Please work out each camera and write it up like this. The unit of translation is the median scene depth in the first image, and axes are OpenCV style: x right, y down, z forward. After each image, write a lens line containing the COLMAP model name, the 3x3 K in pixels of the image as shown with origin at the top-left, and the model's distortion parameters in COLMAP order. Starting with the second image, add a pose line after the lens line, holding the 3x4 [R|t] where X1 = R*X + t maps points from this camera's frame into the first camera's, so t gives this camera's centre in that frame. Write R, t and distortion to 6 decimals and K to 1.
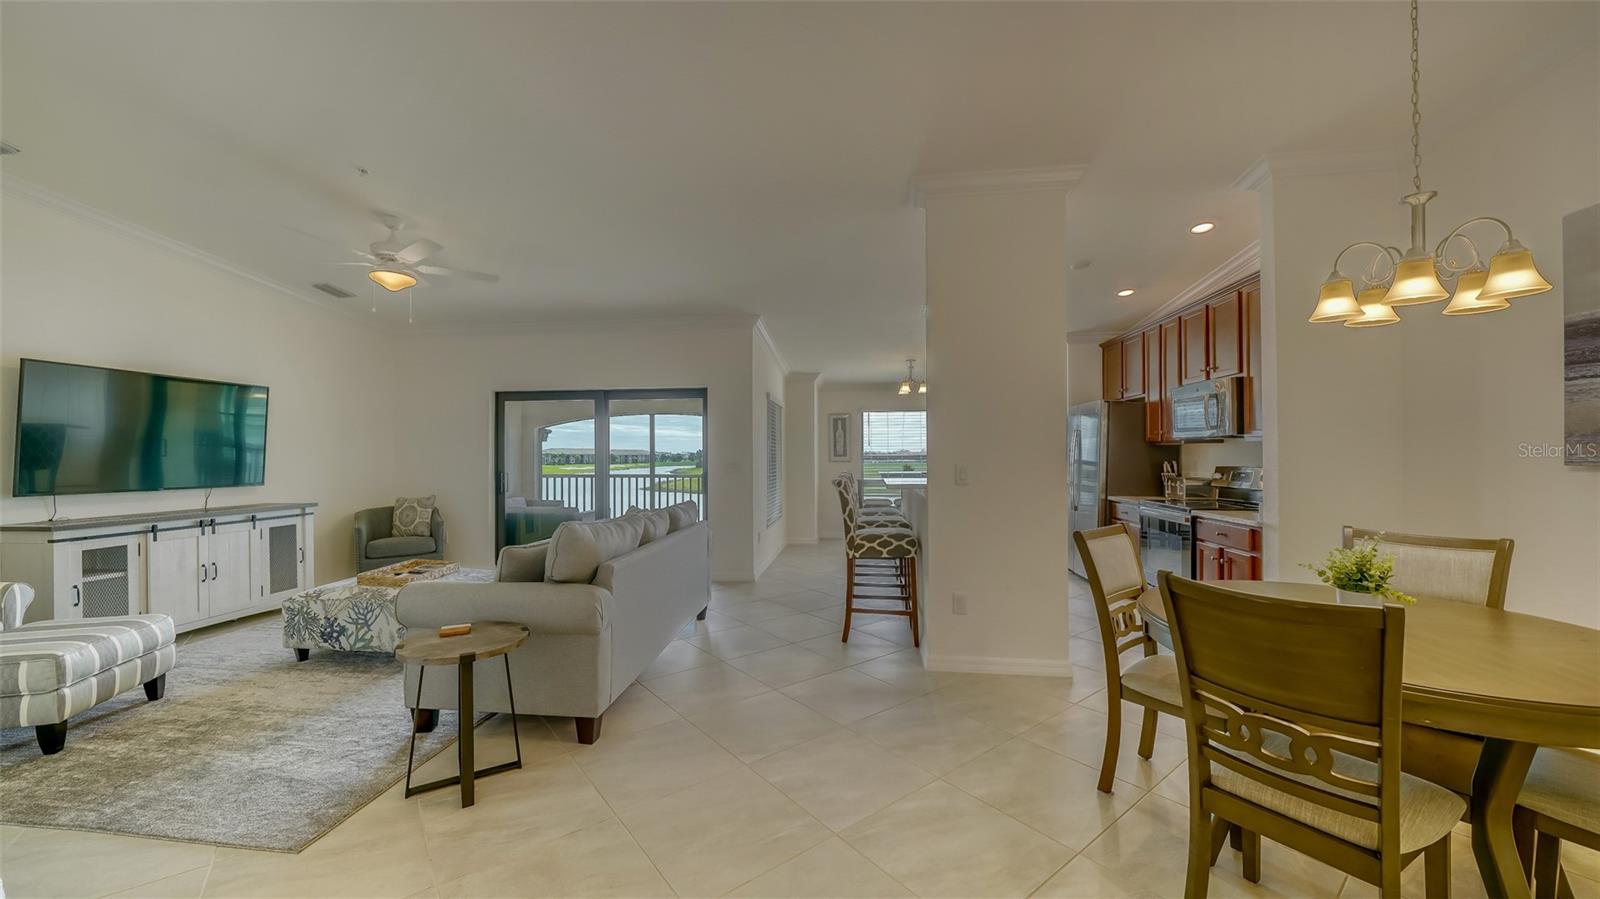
lens RADIAL K [[604.0, 0, 793.9], [0, 604.0, 452.0], [0, 0, 1]] dist [0.001339, -0.002872]
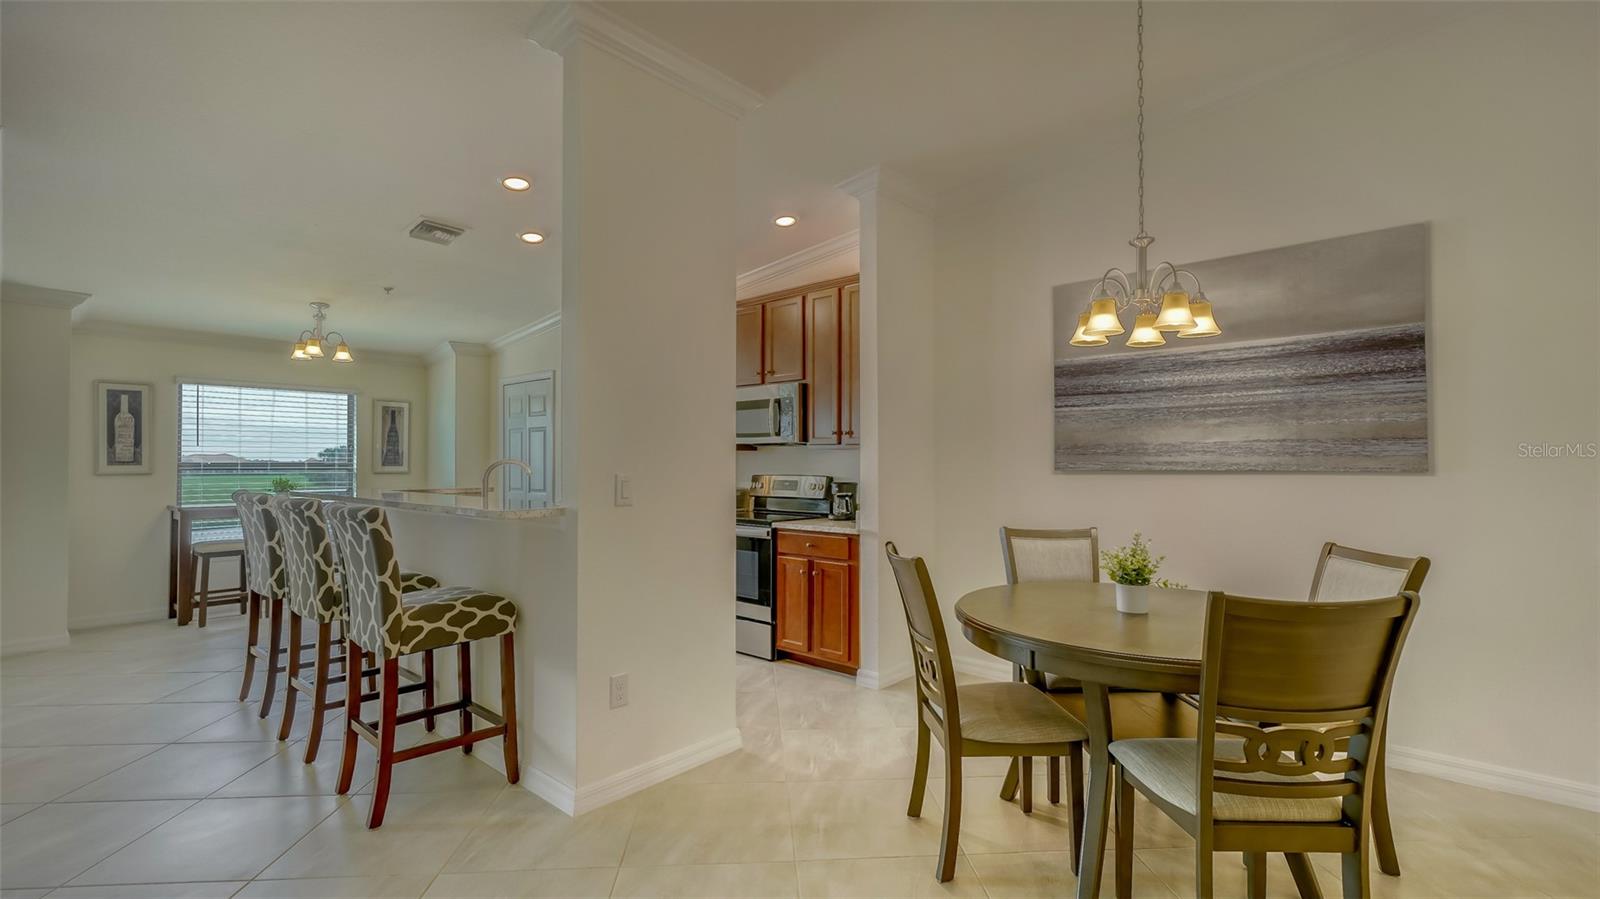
lens RADIAL K [[704.4, 0, 816.7], [0, 704.4, 454.2], [0, 0, 1]] dist [-0.008297, 0.002968]
pose [[0.555988, 0.014000, 0.831073, -0.188164], [-0.005562, 0.999898, -0.013123, 0.005653], [-0.831172, 0.002674, 0.556009, 0.322614]]
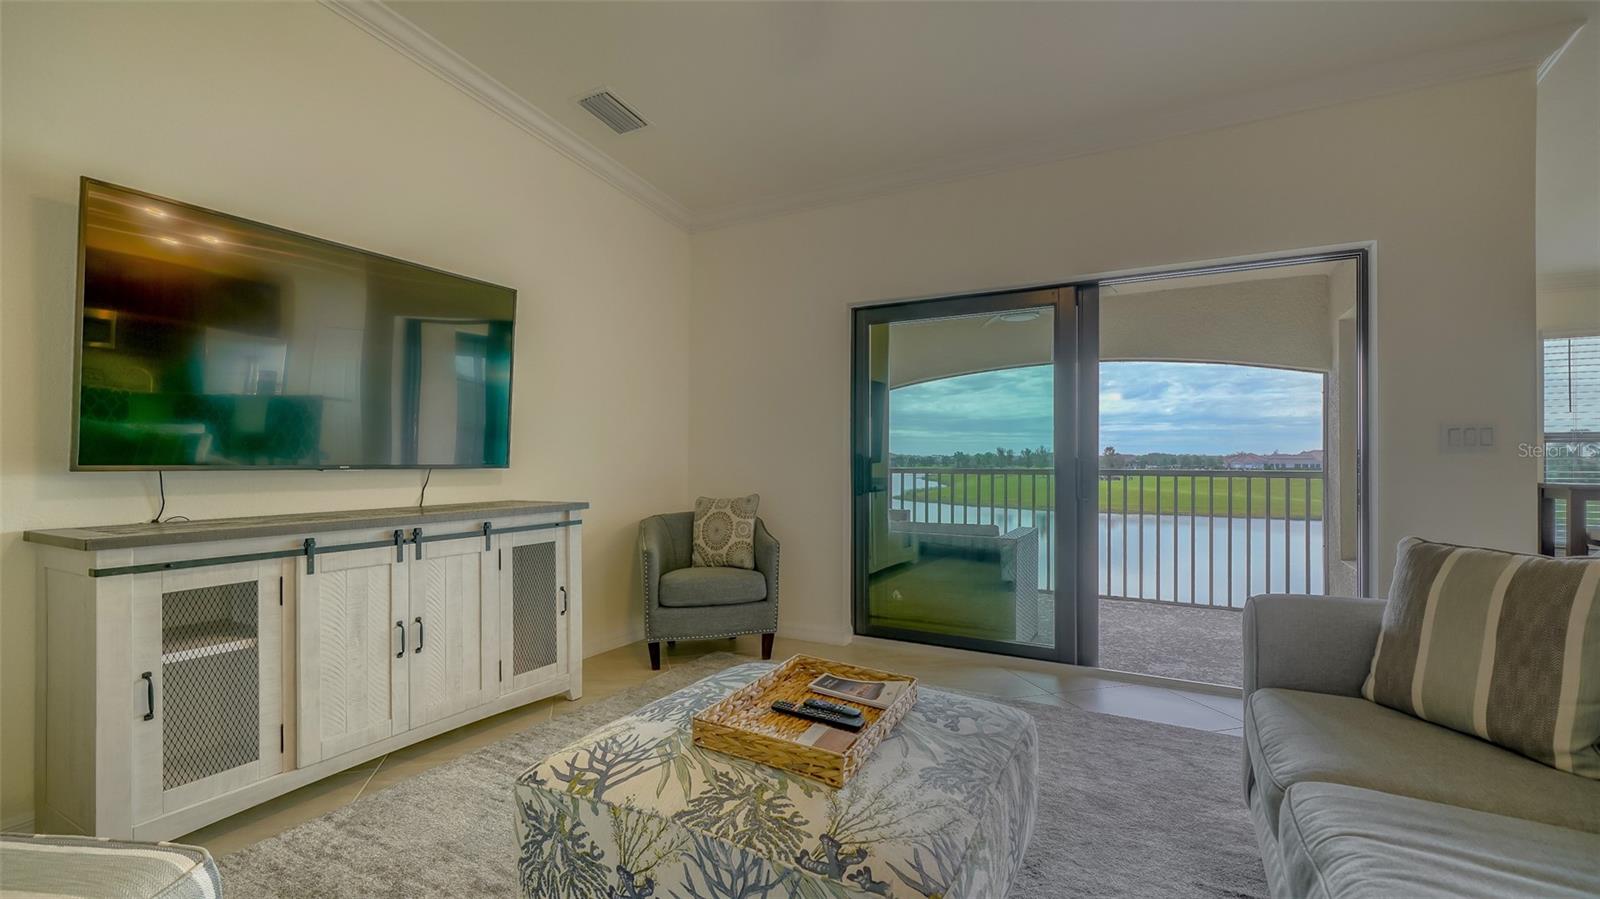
lens RADIAL K [[704.4, 0, 786.2], [0, 704.4, 463.2], [0, 0, 1]] dist [-0.008297, 0.002968]
pose [[0.927642, 0.007385, -0.373399, -0.452672], [-0.002987, 0.999919, 0.012354, 0.047662], [0.373460, -0.010345, 0.927589, 0.560861]]
